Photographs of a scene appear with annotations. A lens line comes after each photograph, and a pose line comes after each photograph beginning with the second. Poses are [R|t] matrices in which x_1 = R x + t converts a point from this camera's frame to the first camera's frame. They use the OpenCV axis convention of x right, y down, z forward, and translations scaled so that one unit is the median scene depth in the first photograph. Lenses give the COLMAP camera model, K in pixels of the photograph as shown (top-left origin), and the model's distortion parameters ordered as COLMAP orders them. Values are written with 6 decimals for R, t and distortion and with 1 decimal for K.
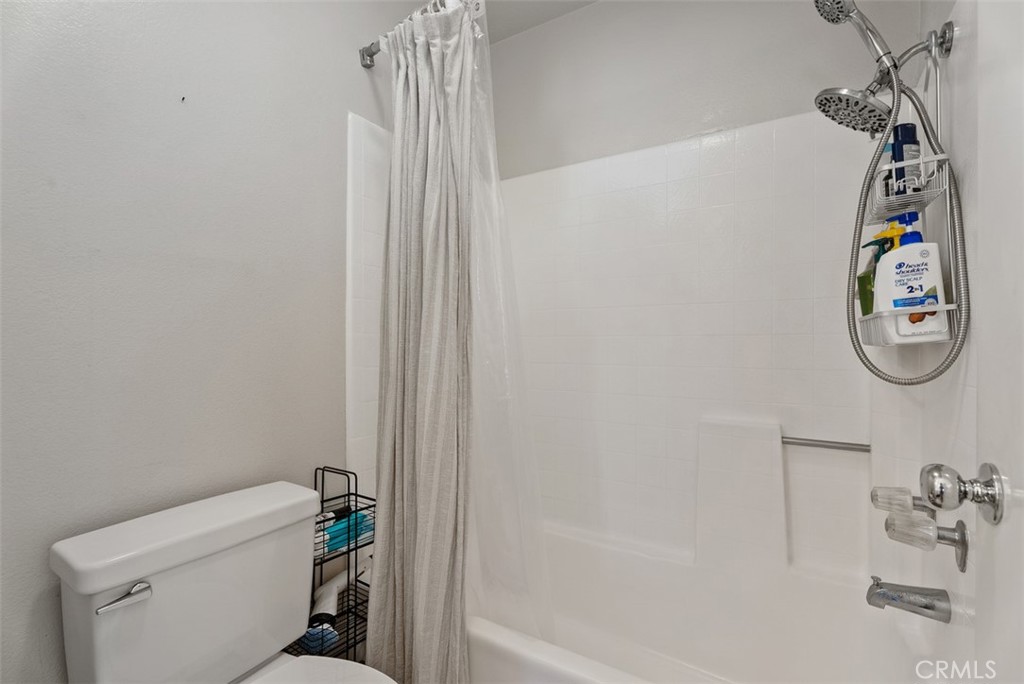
lens RADIAL K [[460.0, 0, 509.5], [0, 460.0, 332.5], [0, 0, 1]] dist [0.000818, 0.000032]
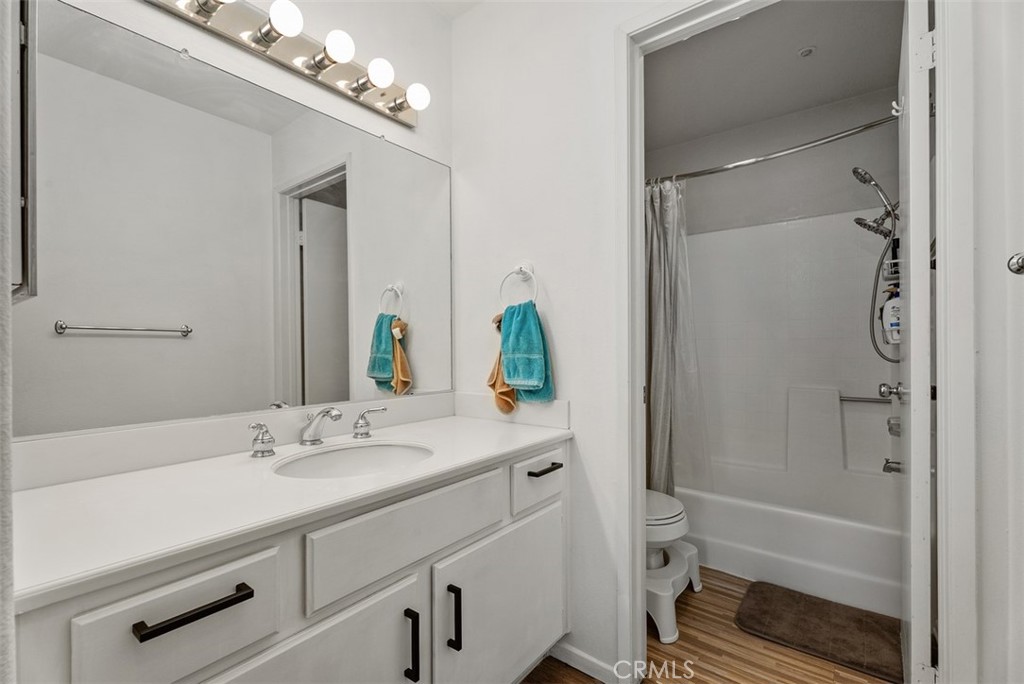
lens RADIAL K [[460.0, 0, 509.5], [0, 460.0, 332.5], [0, 0, 1]] dist [0.000818, 0.000032]
pose [[0.993098, -0.008176, -0.116999, -0.610113], [0.008381, 0.999964, 0.001256, -0.041169], [0.116985, -0.002228, 0.993131, -1.203215]]
